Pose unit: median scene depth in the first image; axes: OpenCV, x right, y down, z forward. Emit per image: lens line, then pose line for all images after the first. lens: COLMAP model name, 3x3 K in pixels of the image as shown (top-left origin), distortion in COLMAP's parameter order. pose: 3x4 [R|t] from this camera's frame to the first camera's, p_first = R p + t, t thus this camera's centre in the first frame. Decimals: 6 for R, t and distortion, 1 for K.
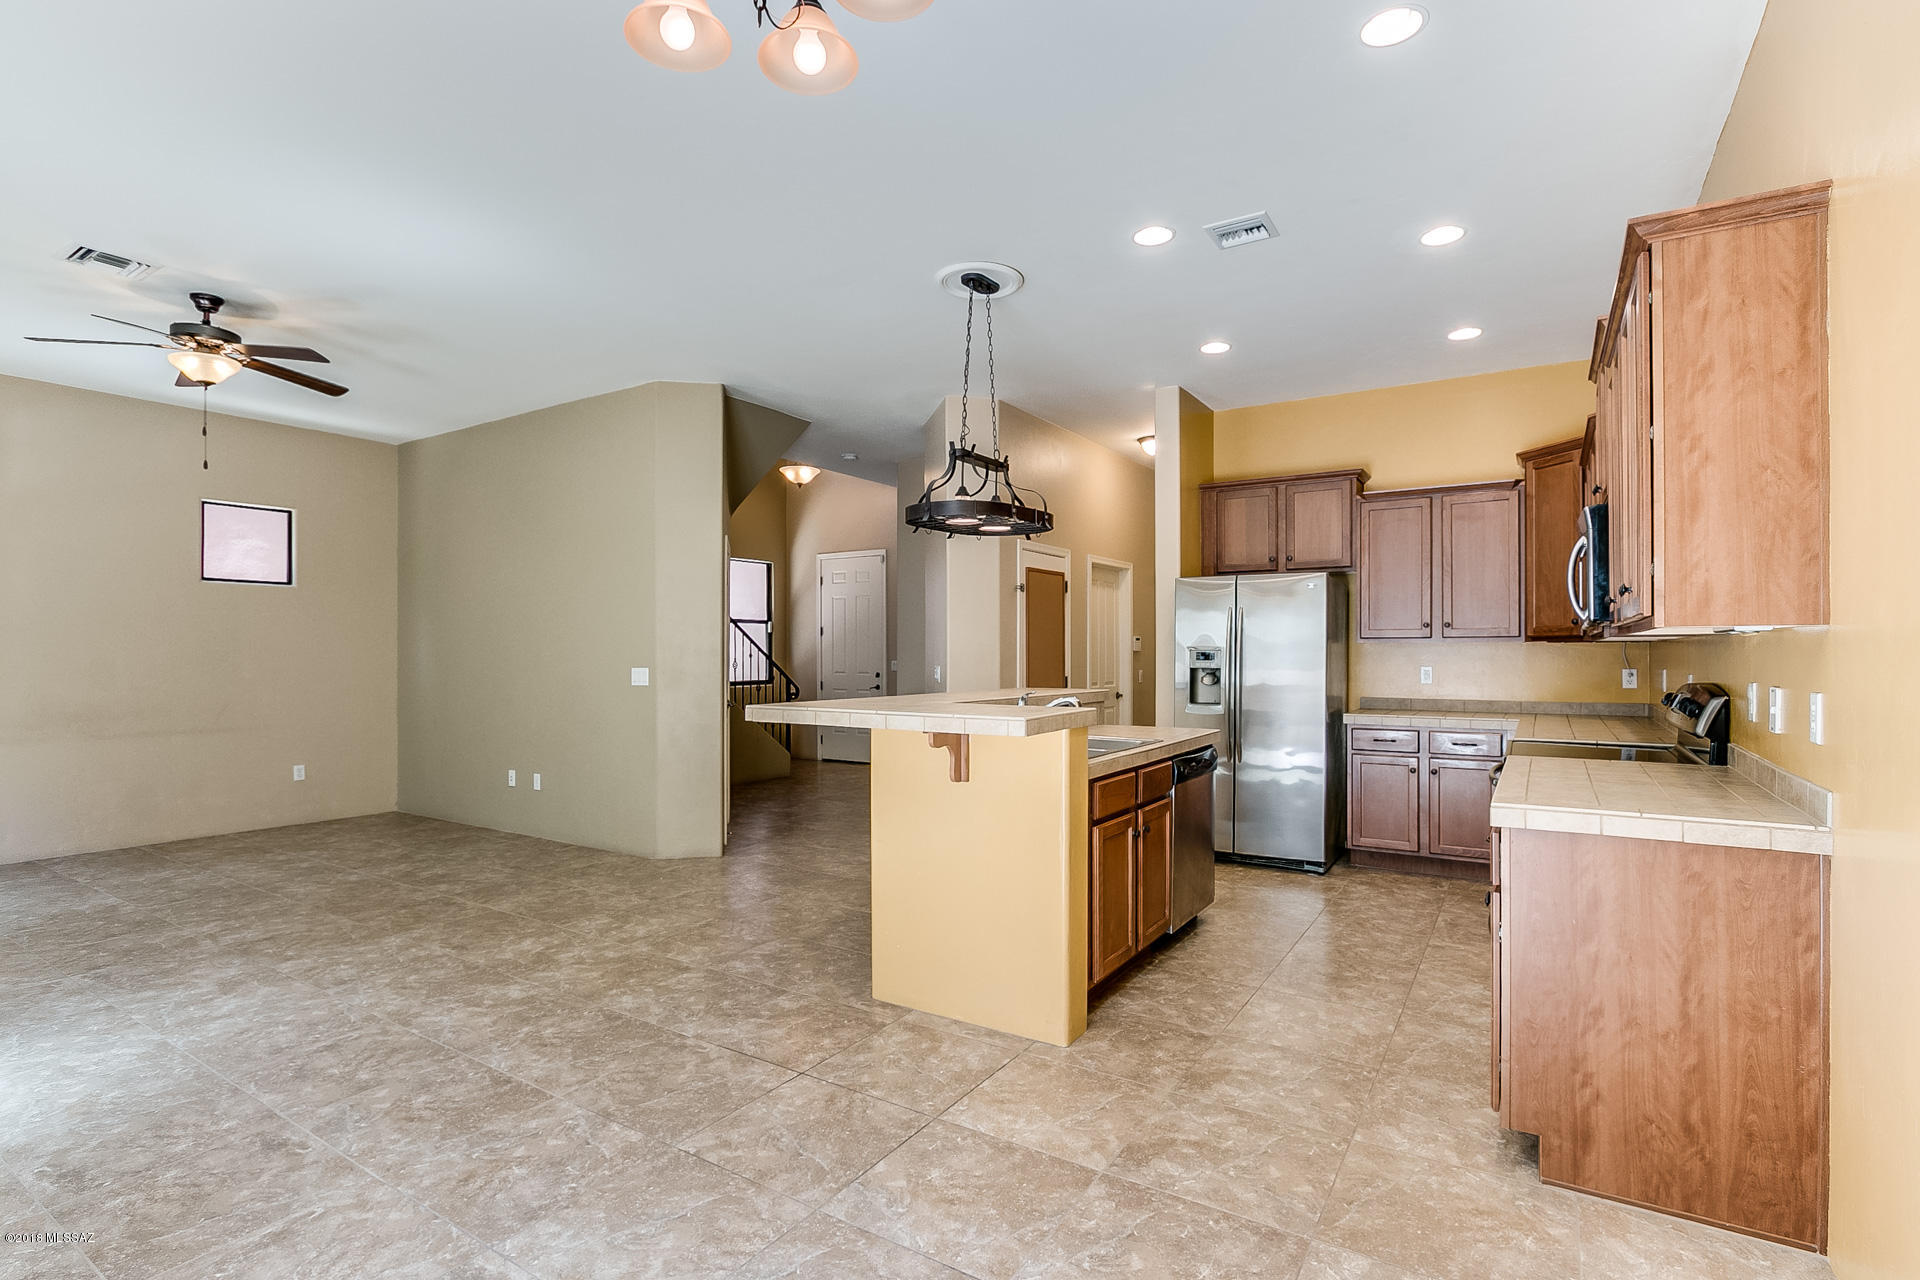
lens RADIAL K [[900.3, 0, 947.6], [0, 900.3, 653.3], [0, 0, 1]] dist [-0.012493, 0.000255]
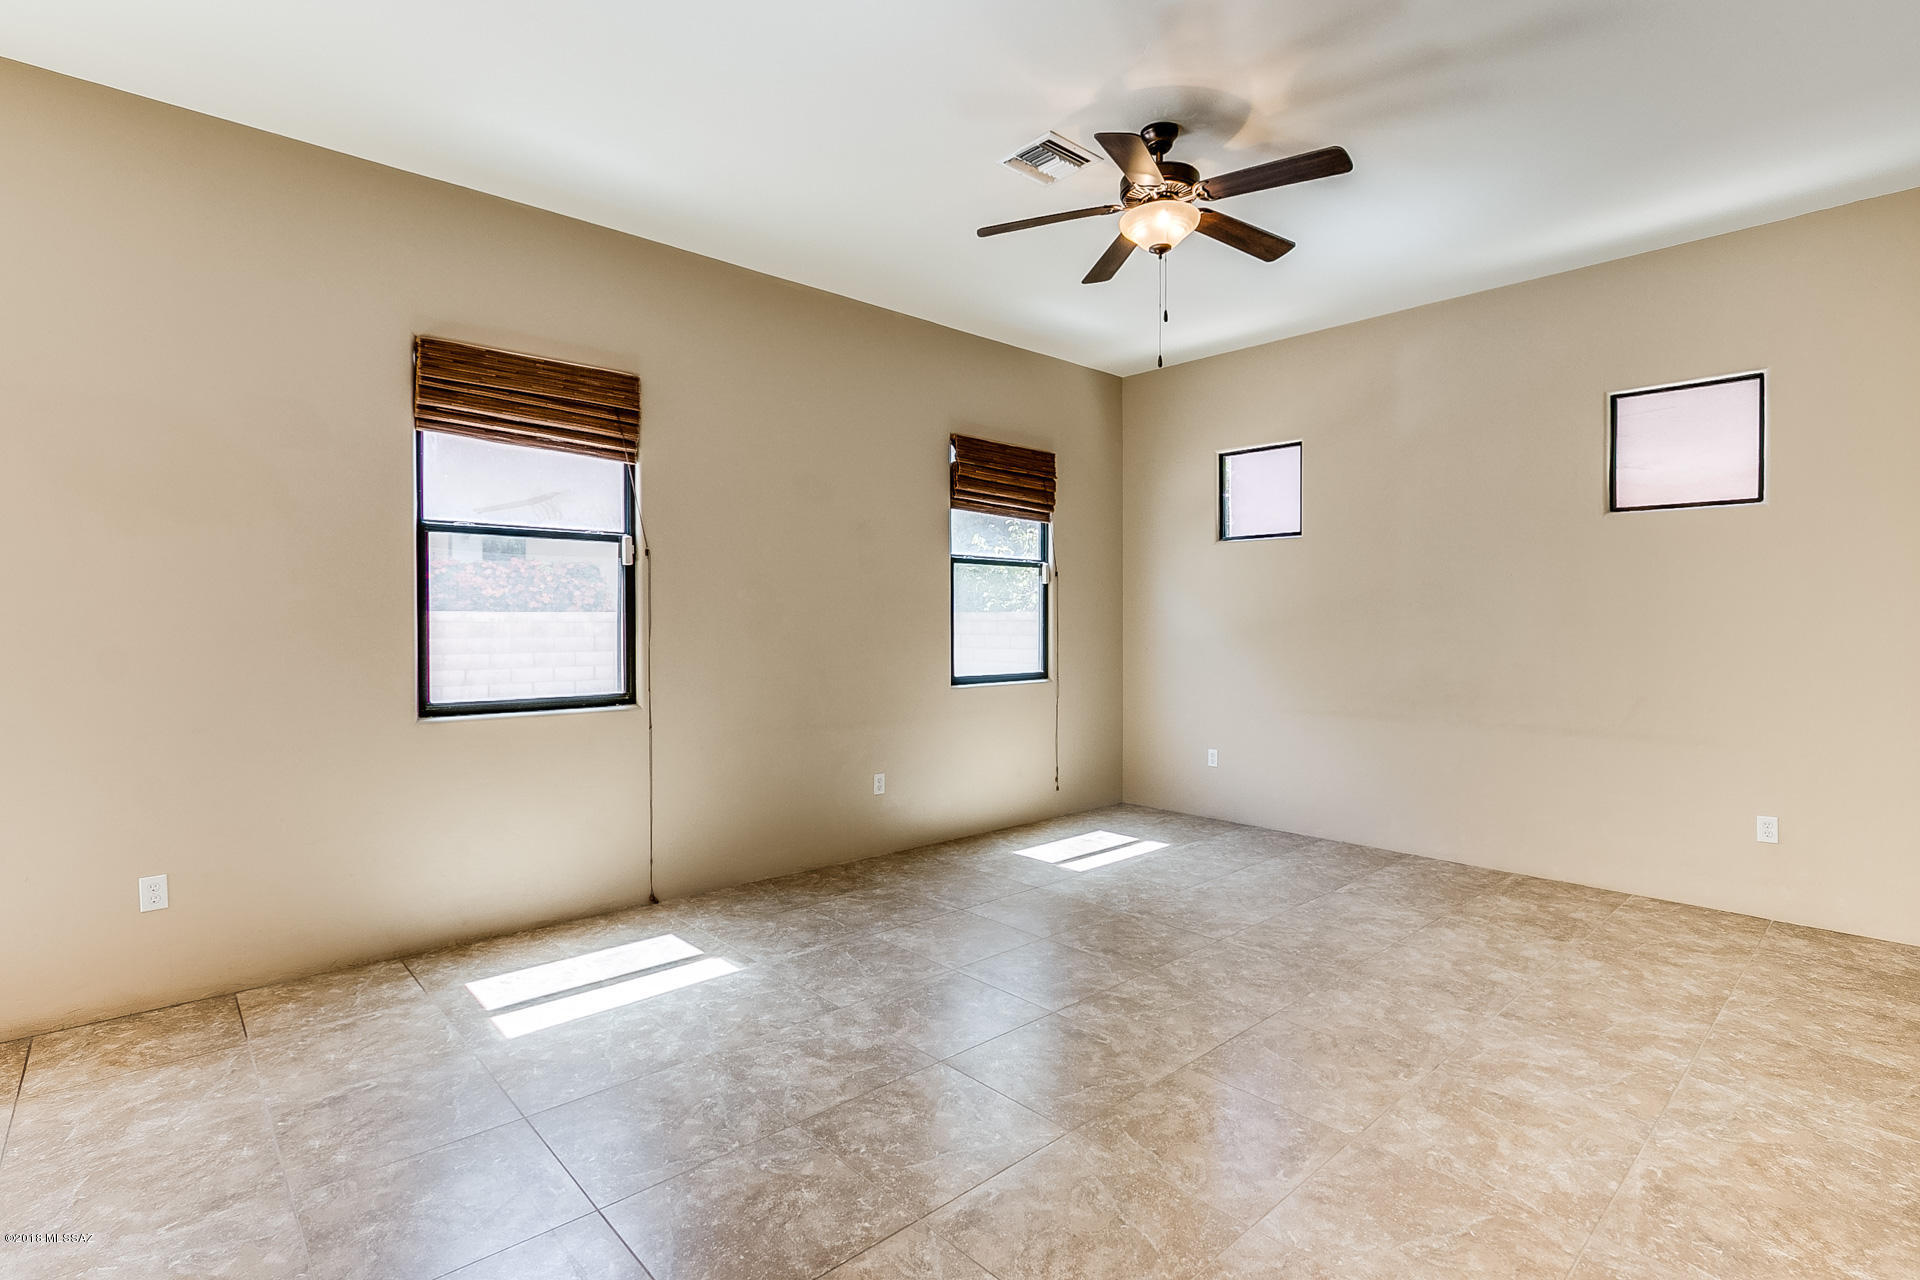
lens RADIAL K [[900.3, 0, 952.0], [0, 900.3, 641.6], [0, 0, 1]] dist [-0.012493, 0.000255]
pose [[-0.255864, 0.020663, -0.966492, -0.069083], [0.000642, 0.999775, 0.021204, 0.001698], [0.966713, 0.004805, -0.255820, 1.015529]]
